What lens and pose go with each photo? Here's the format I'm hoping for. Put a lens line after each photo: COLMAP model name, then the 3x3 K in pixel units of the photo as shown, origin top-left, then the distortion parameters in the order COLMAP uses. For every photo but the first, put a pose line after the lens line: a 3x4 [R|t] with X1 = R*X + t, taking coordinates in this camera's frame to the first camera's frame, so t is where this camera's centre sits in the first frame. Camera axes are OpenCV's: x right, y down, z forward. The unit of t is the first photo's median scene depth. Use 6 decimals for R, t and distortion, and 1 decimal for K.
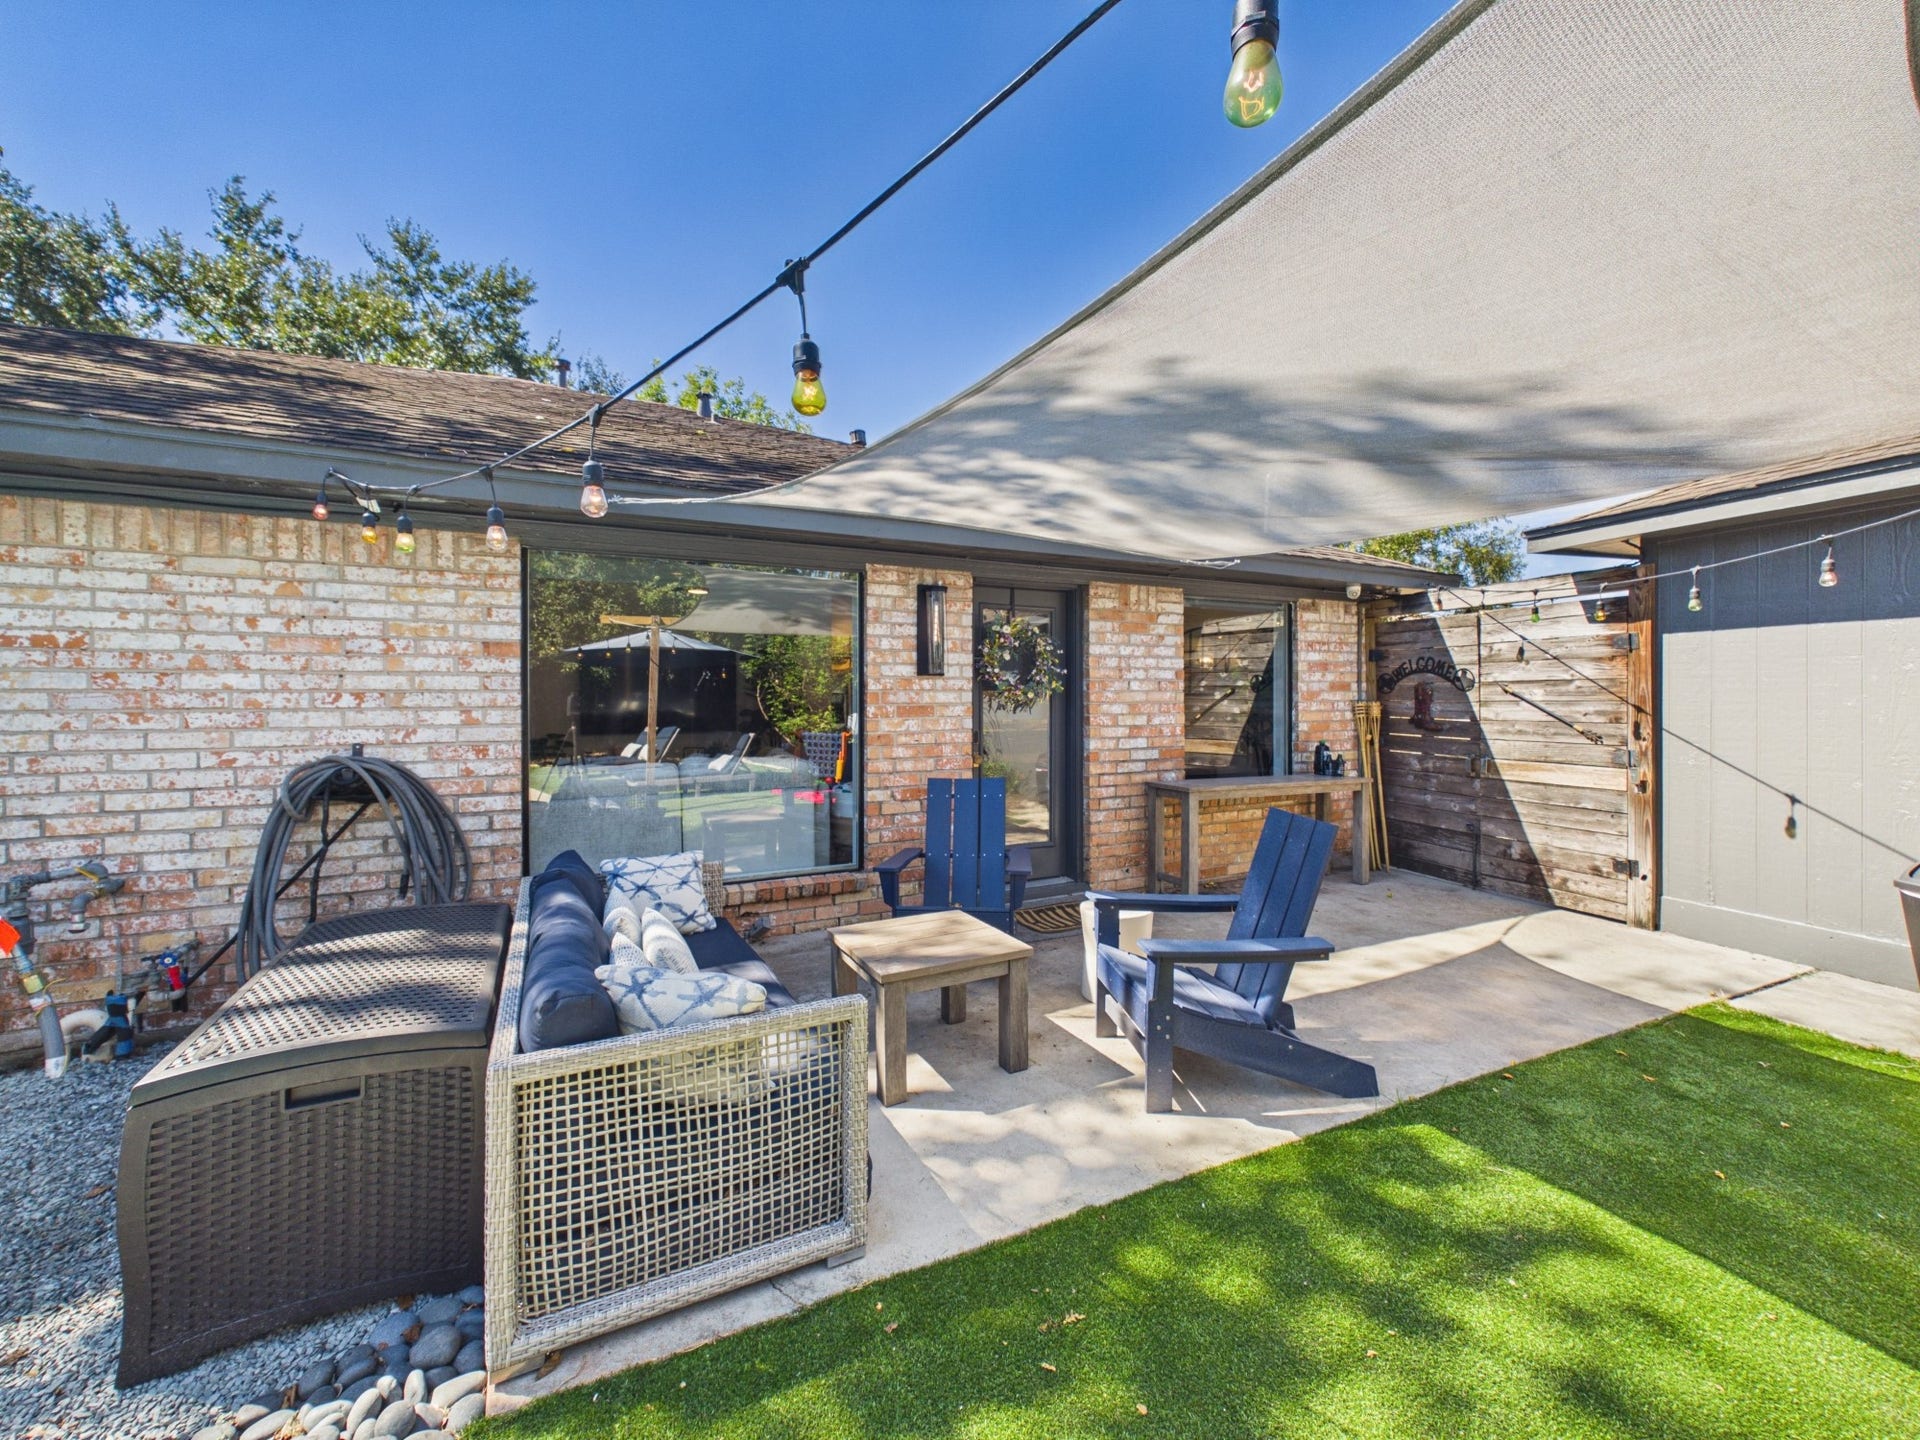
lens RADIAL K [[768.2, 0, 960.0], [0, 768.2, 733.5], [0, 0, 1]] dist [0.001903, -0.000069]
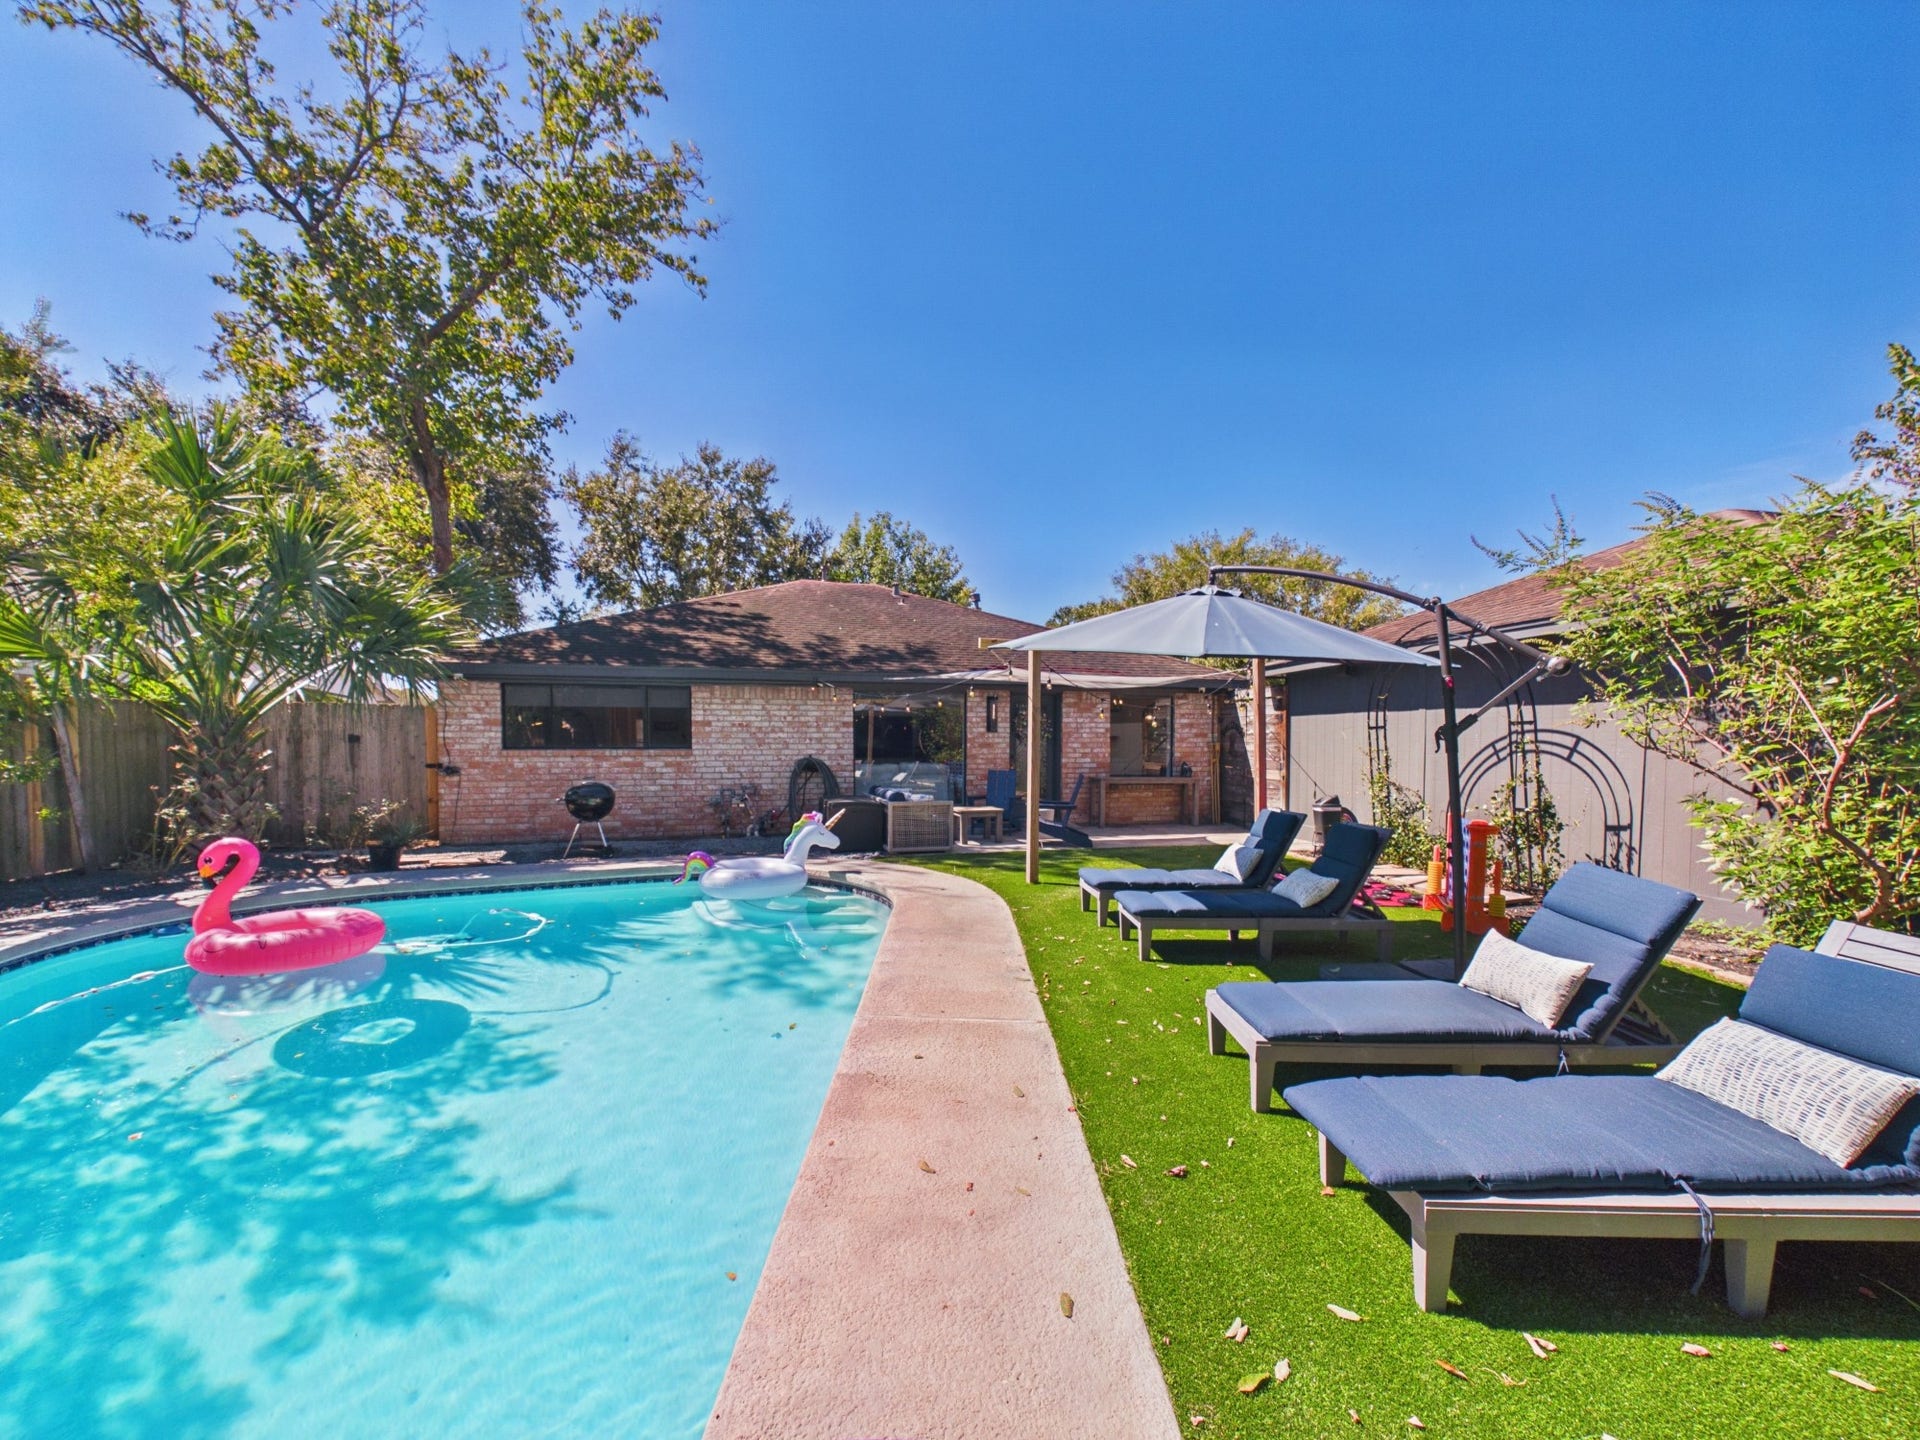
lens RADIAL K [[768.2, 0, 960.0], [0, 768.2, 733.5], [0, 0, 1]] dist [0.001903, -0.000069]
pose [[0.984318, 0.003552, -0.176368, 0.269286], [-0.012037, 0.998820, -0.047060, 0.045803], [0.175993, 0.048445, 0.983199, -1.341325]]
